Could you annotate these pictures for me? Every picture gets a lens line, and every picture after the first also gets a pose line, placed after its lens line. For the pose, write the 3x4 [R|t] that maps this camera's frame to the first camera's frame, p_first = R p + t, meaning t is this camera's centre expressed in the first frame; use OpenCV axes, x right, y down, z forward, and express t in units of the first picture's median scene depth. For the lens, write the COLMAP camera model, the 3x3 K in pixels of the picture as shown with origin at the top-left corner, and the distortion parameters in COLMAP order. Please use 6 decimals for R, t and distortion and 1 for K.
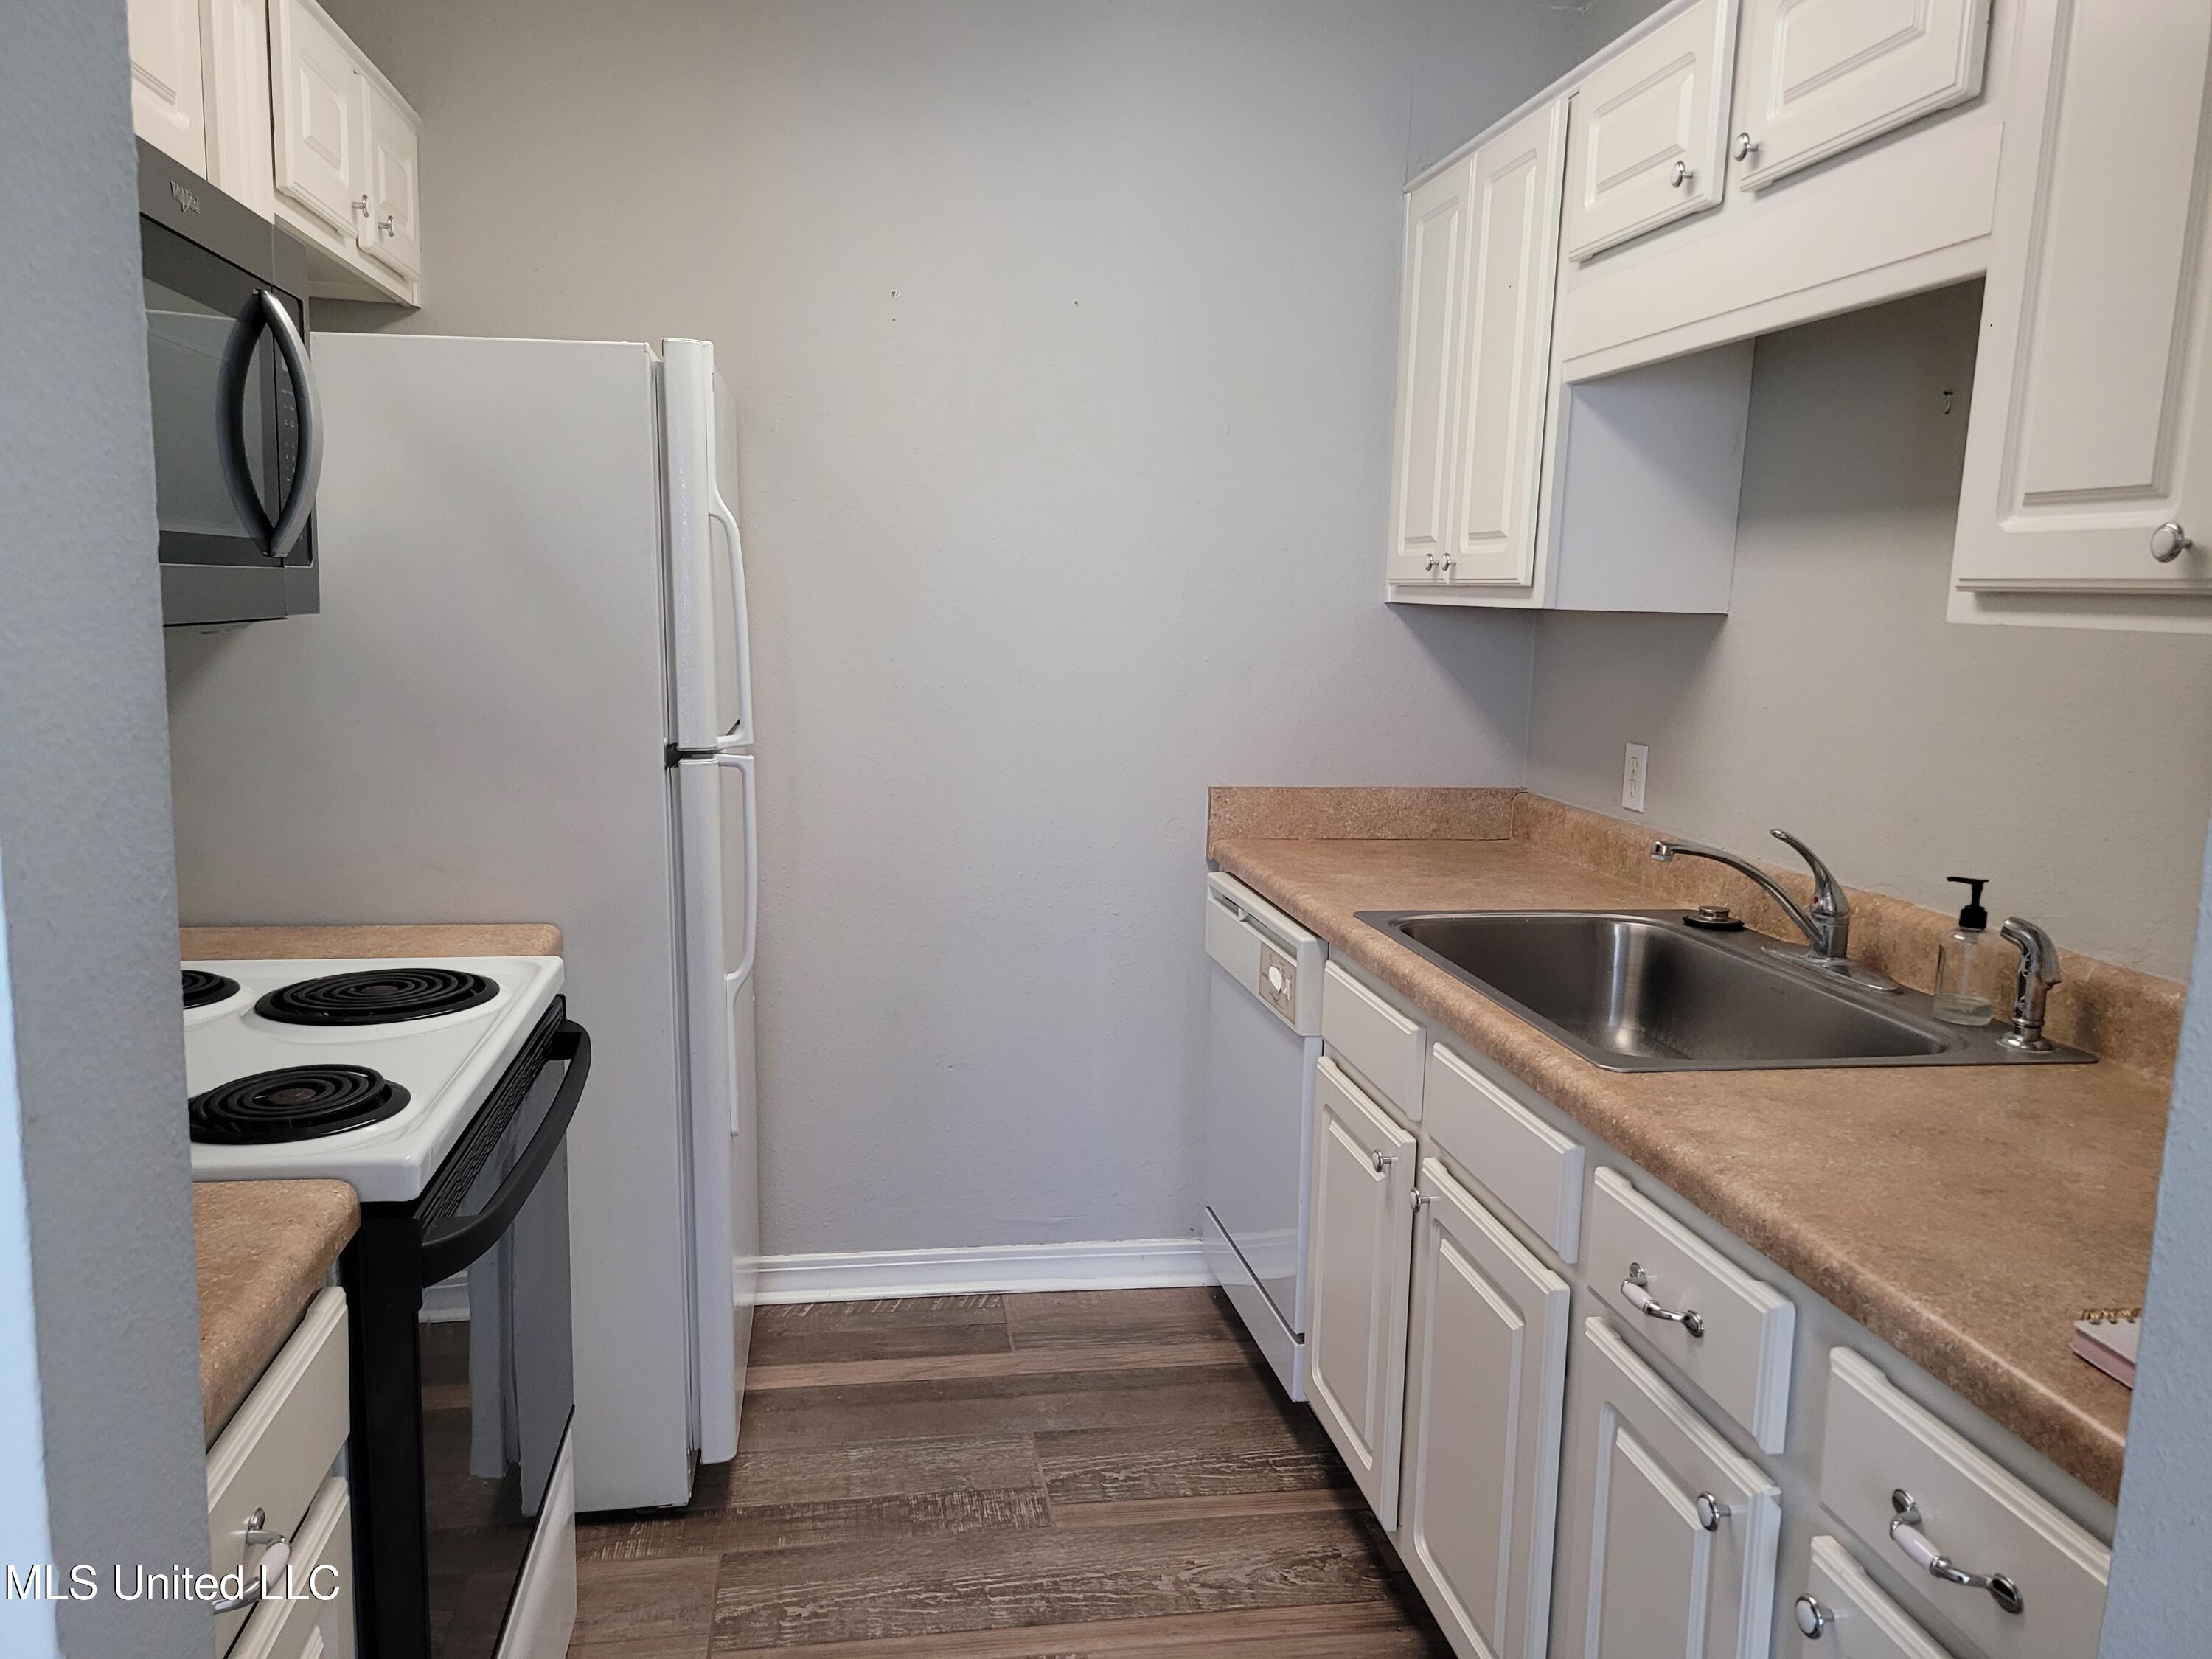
lens RADIAL K [[1670.8, 0, 1089.4], [0, 1670.8, 838.5], [0, 0, 1]] dist [0.057853, -0.035162]
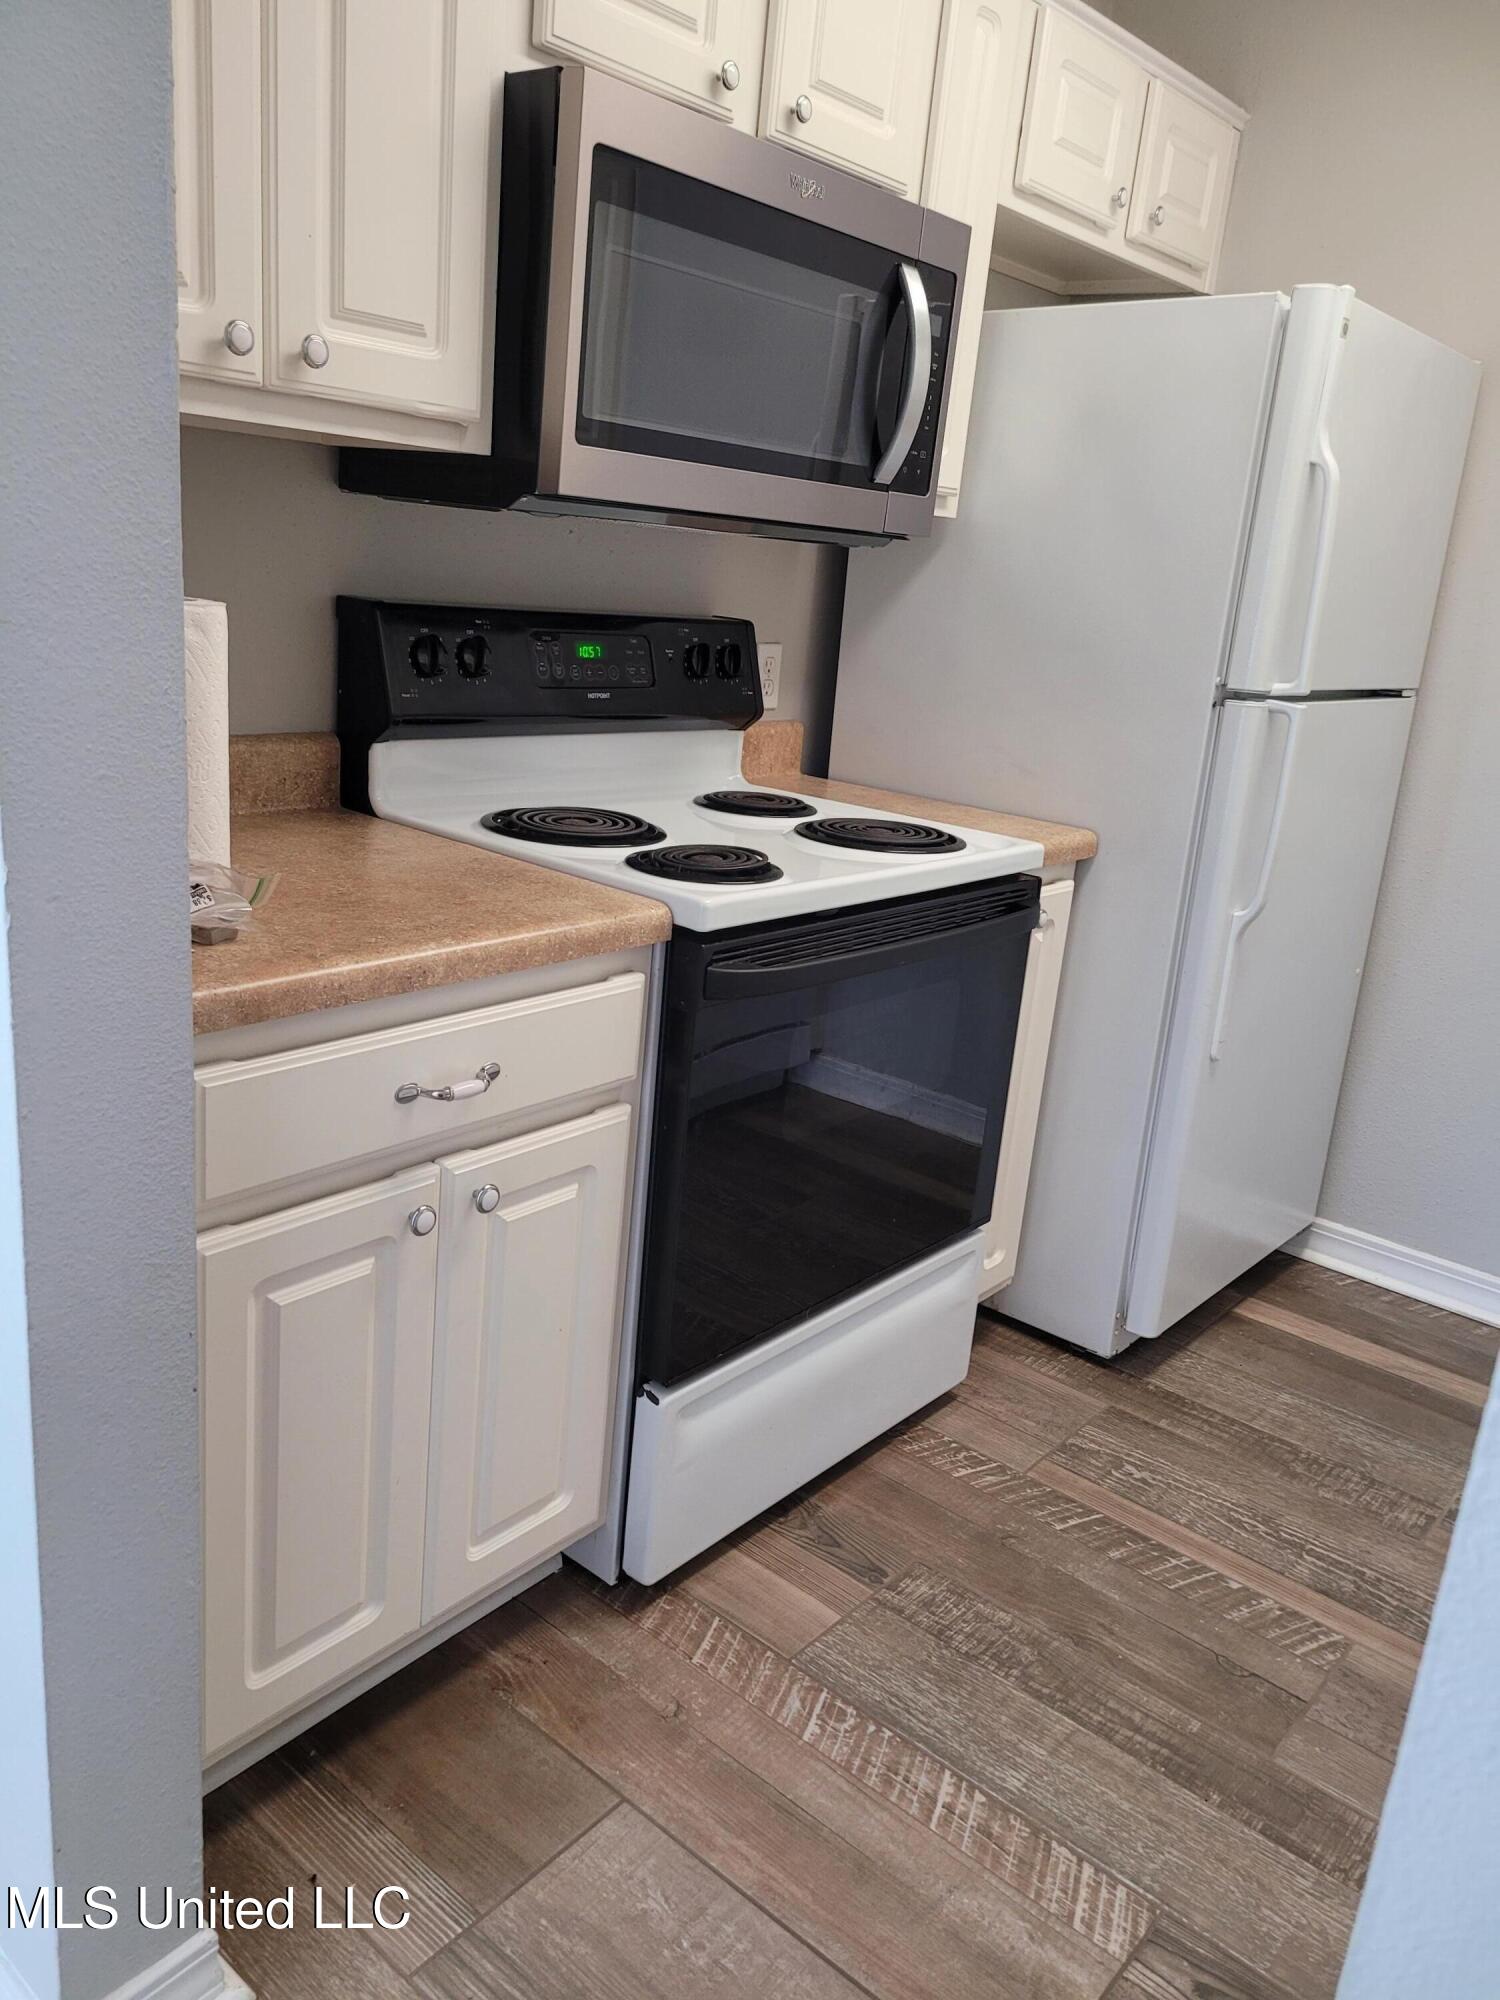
lens RADIAL K [[1510.7, 0, 709.9], [0, 1510.7, 983.9], [0, 0, 1]] dist [0.057853, -0.035162]
pose [[0.644560, 0.238295, -0.726469, 0.292650], [-0.180183, 0.970769, 0.158562, 0.034548], [0.743018, 0.028695, 0.668656, 0.107009]]
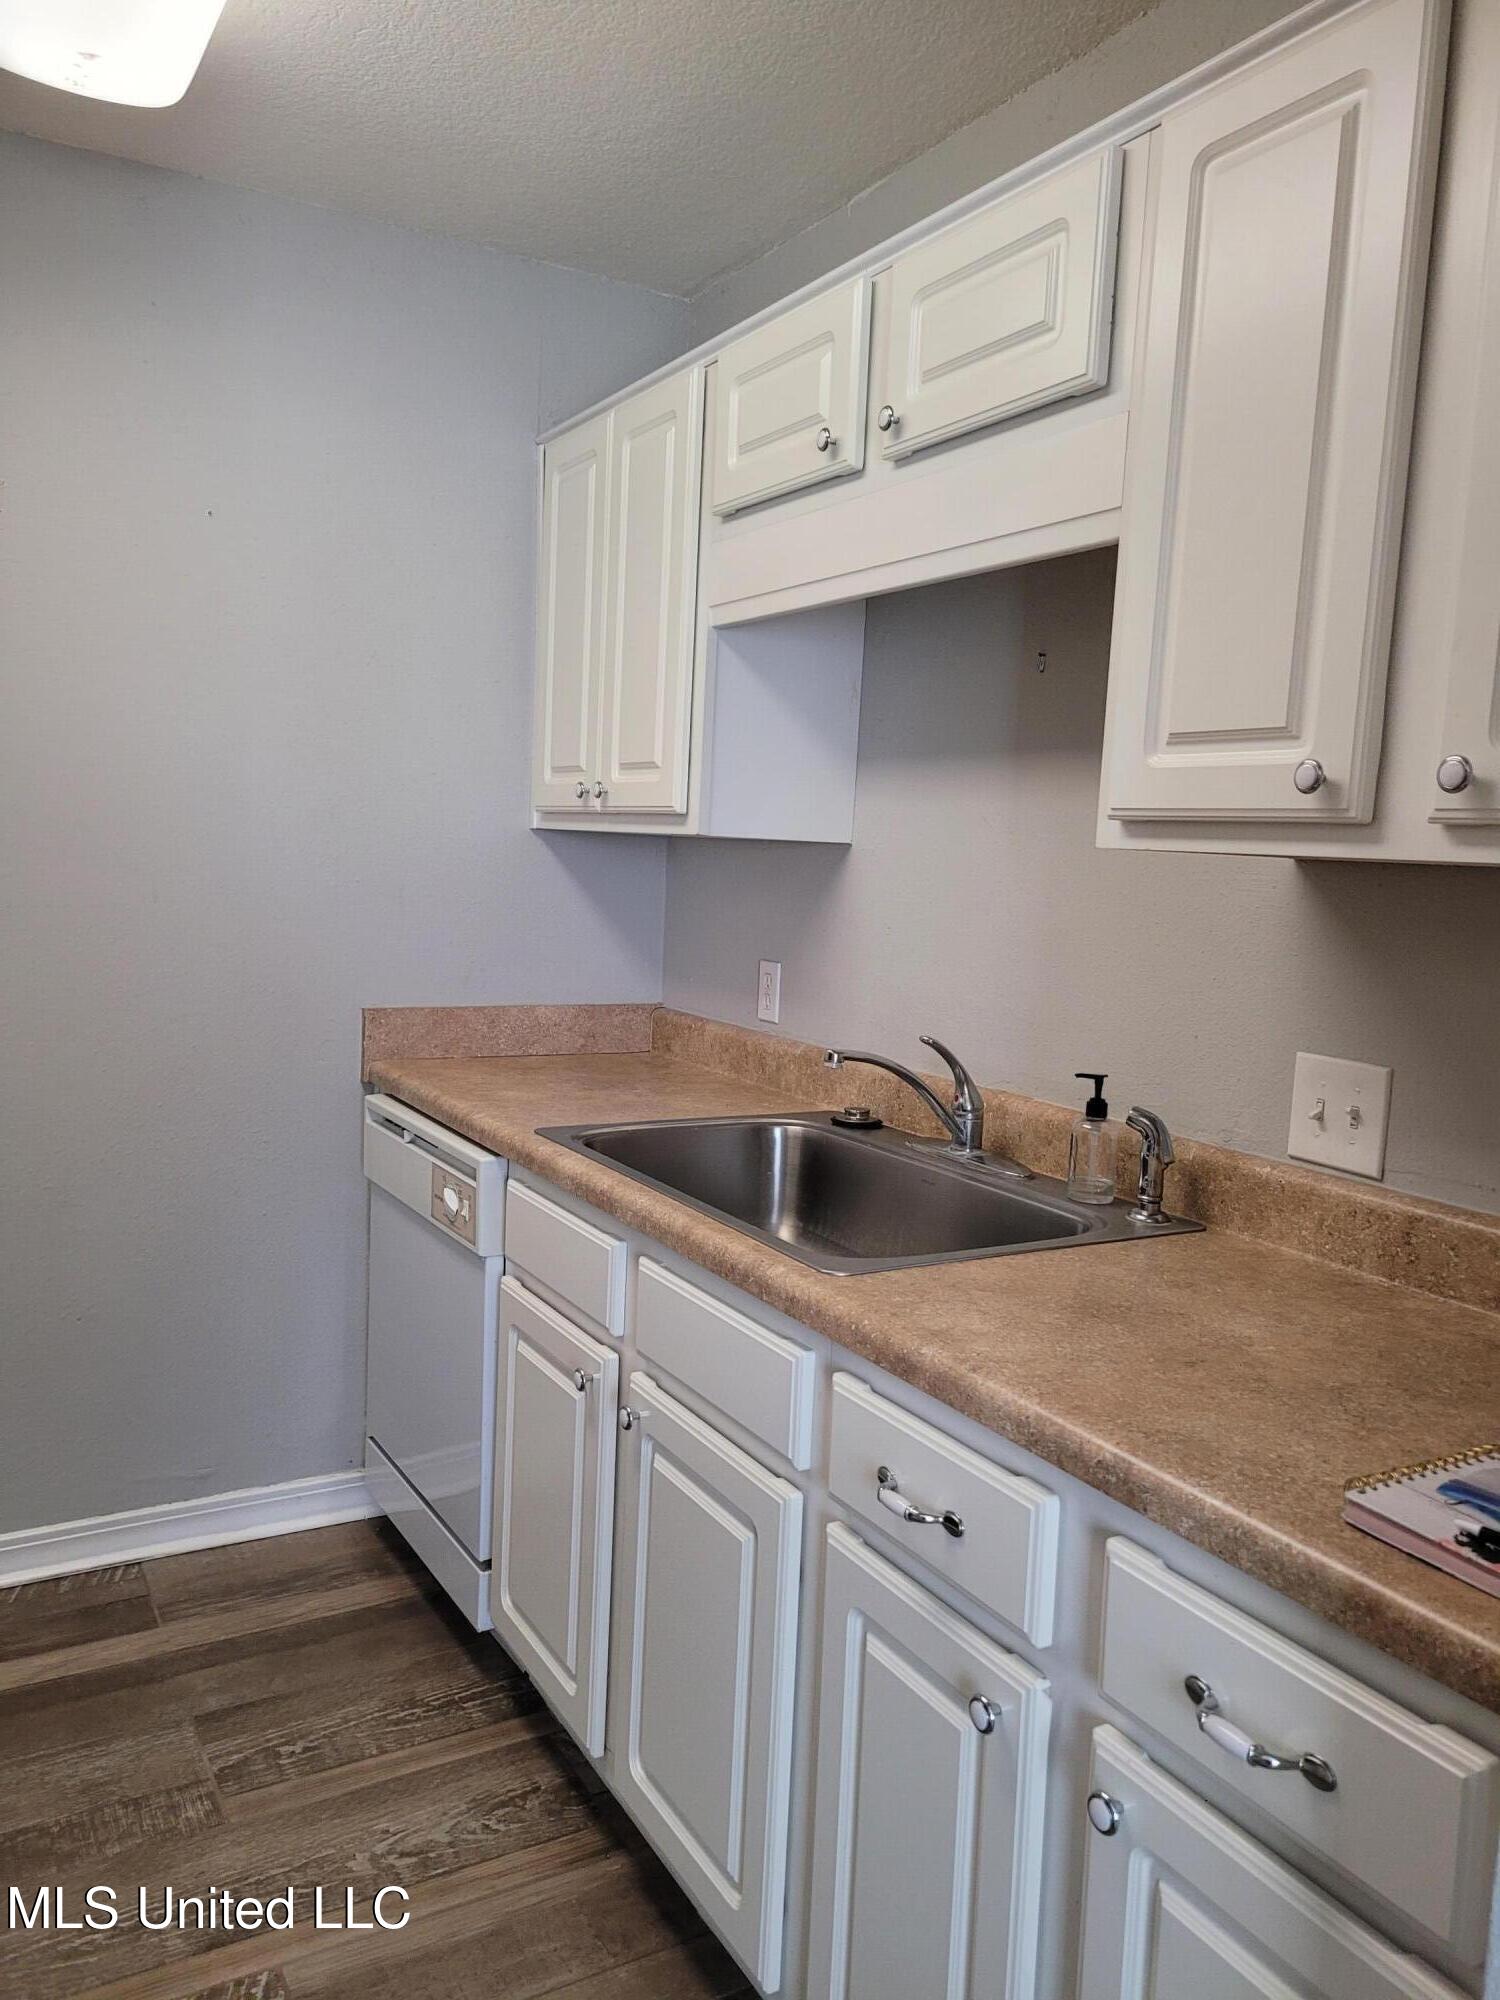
lens RADIAL K [[1510.7, 0, 750.7], [0, 1510.7, 986.4], [0, 0, 1]] dist [0.057853, -0.035162]
pose [[0.933516, -0.017181, 0.358123, -0.049650], [0.032660, 0.998773, -0.037218, -0.004243], [-0.357044, 0.046440, 0.932932, 0.106678]]
